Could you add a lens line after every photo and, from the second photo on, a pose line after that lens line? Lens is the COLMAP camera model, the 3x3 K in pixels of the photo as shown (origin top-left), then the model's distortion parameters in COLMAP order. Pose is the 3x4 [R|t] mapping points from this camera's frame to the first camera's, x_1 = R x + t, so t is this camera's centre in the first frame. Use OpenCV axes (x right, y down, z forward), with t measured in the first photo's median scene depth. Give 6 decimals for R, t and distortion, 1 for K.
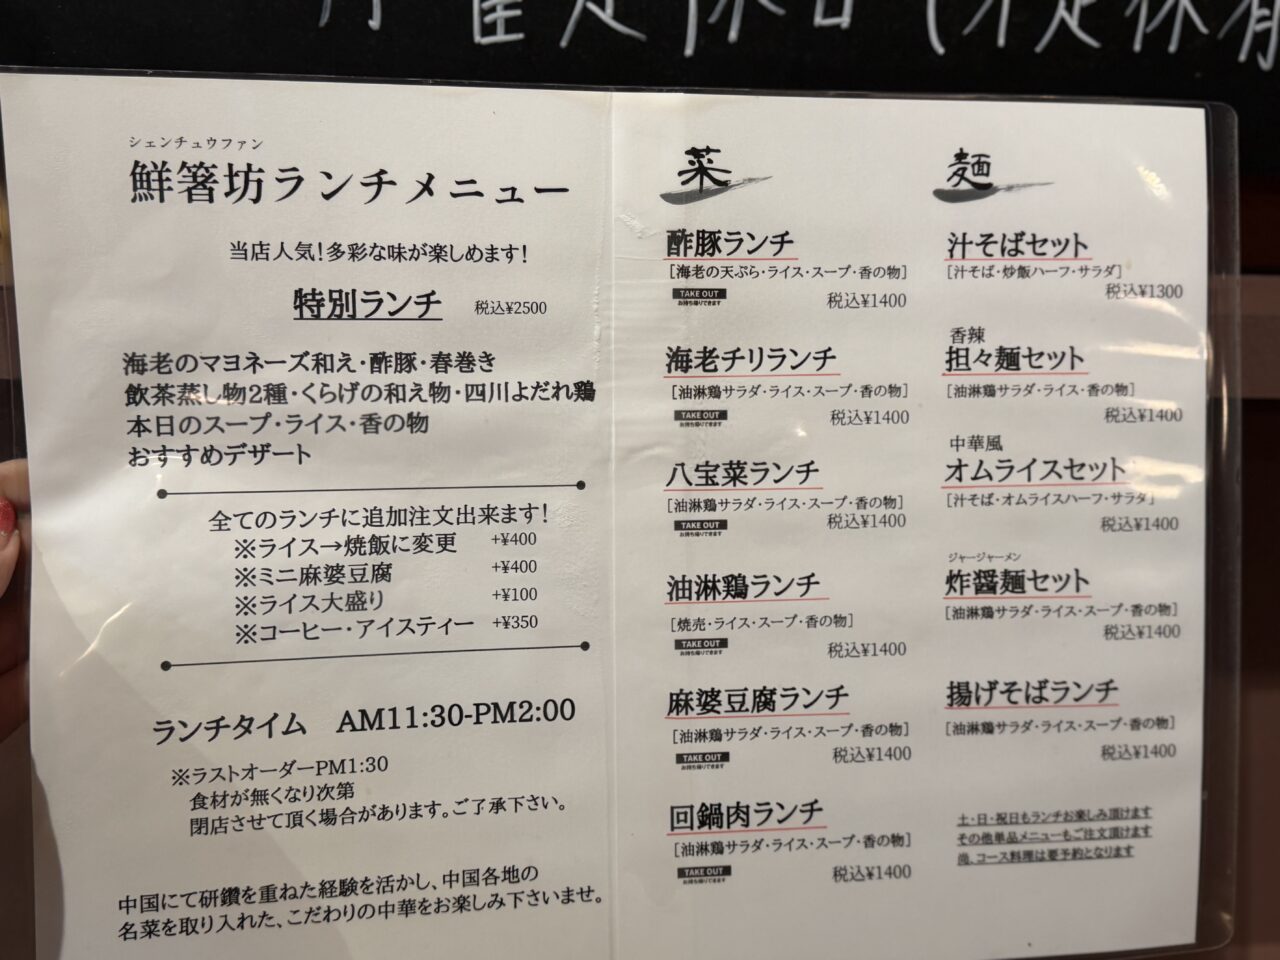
lens RADIAL K [[1297.2, 0, 641.6], [0, 1297.2, 479.7], [0, 0, 1]] dist [0.013350, 0.000000]
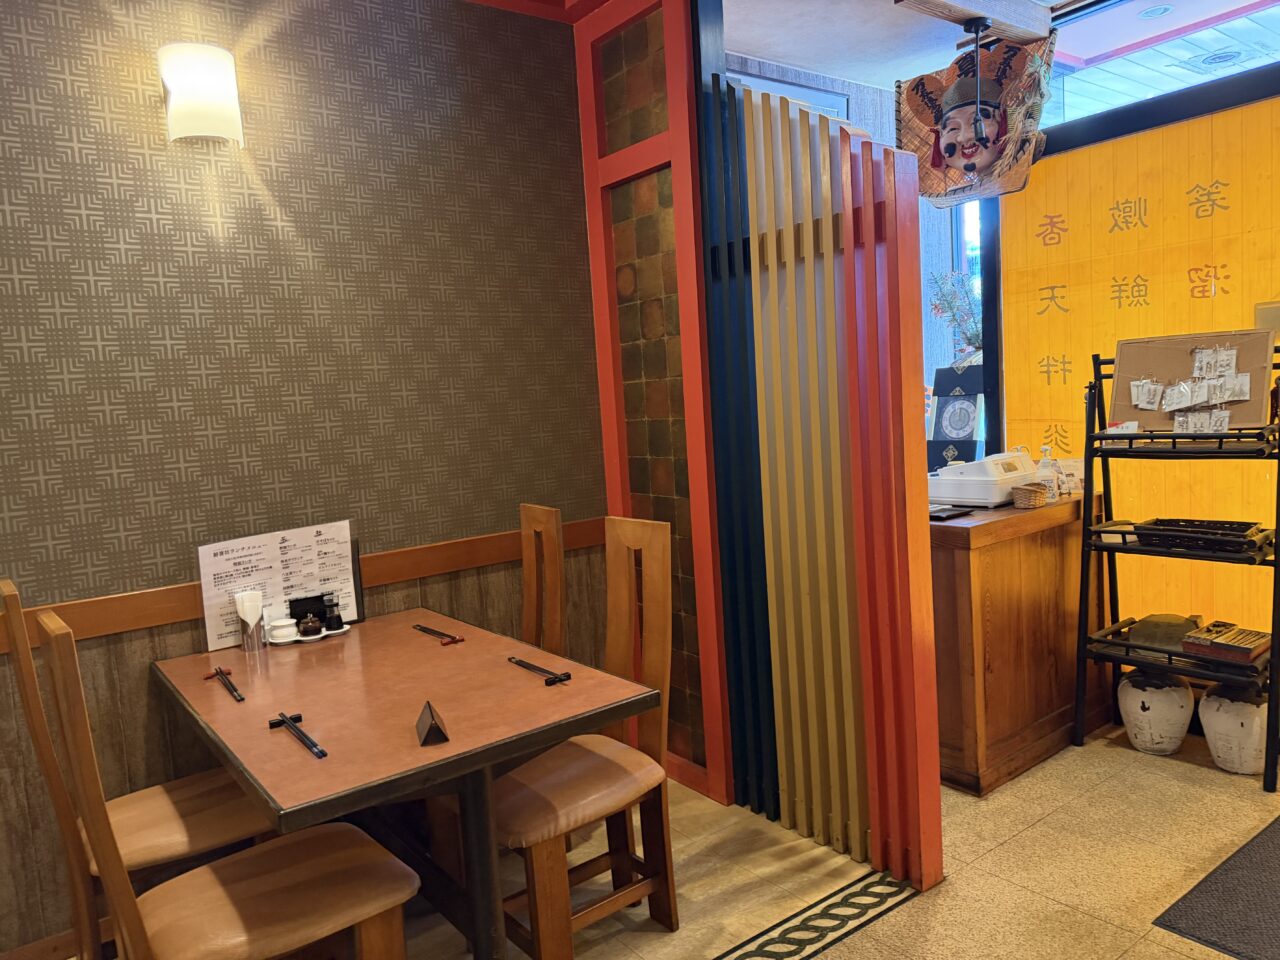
lens RADIAL K [[896.3, 0, 640.6], [0, 896.3, 482.2], [0, 0, 1]] dist [0.000354, 0.002613]
pose [[0.868125, -0.099903, 0.486187, -0.734348], [0.008016, 0.982228, 0.187519, -1.685484], [-0.496280, -0.158893, 0.853498, -5.026243]]
